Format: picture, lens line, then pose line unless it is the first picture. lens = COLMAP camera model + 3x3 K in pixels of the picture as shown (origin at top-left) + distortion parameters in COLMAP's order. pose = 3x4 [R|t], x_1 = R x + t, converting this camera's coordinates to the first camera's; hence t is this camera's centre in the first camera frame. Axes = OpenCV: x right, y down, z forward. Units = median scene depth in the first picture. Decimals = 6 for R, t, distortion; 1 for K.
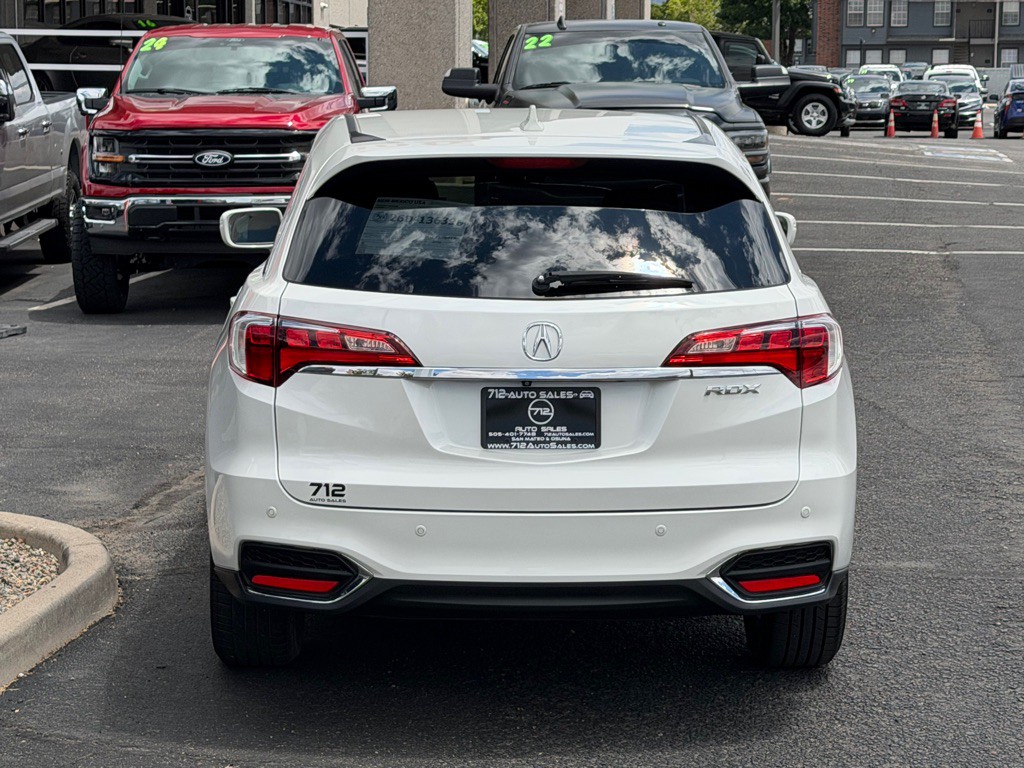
lens RADIAL K [[2310.6, 0, 514.2], [0, 2310.6, 382.6], [0, 0, 1]] dist [0.150871, 0.000000]
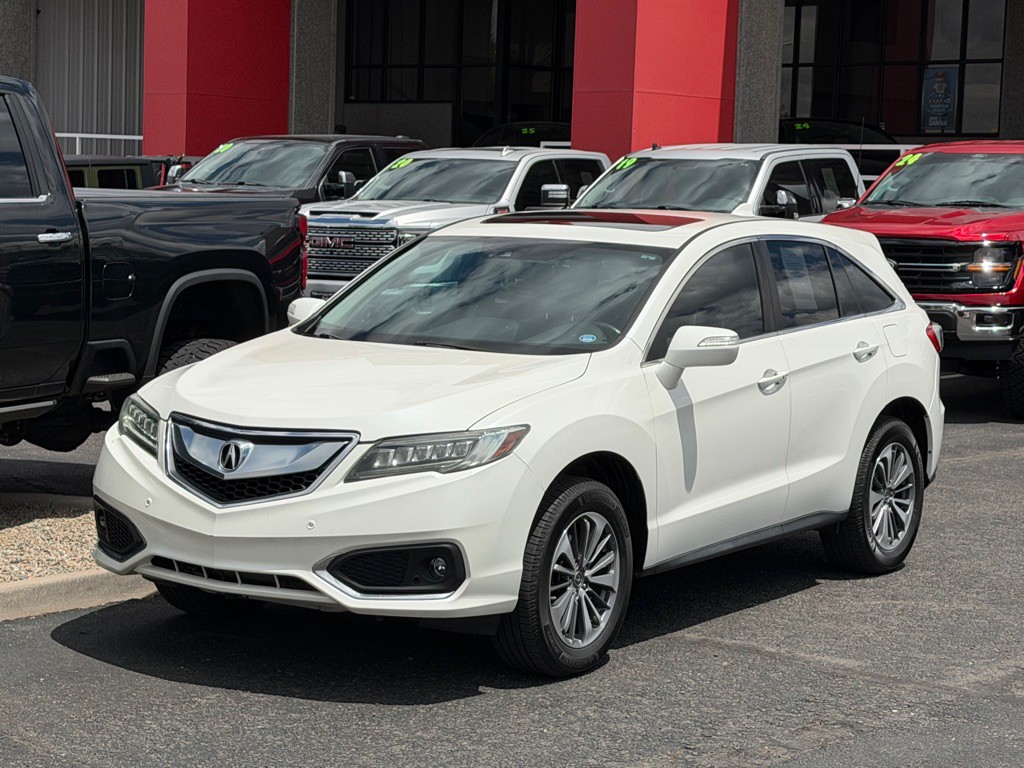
lens RADIAL K [[2310.6, 0, 510.2], [0, 2310.6, 378.3], [0, 0, 1]] dist [0.150871, 0.000000]
pose [[0.823383, 0.068374, -0.563352, 0.628244], [-0.096310, 0.995151, -0.019985, -0.012905], [0.559253, 0.070712, 0.825976, 0.044340]]
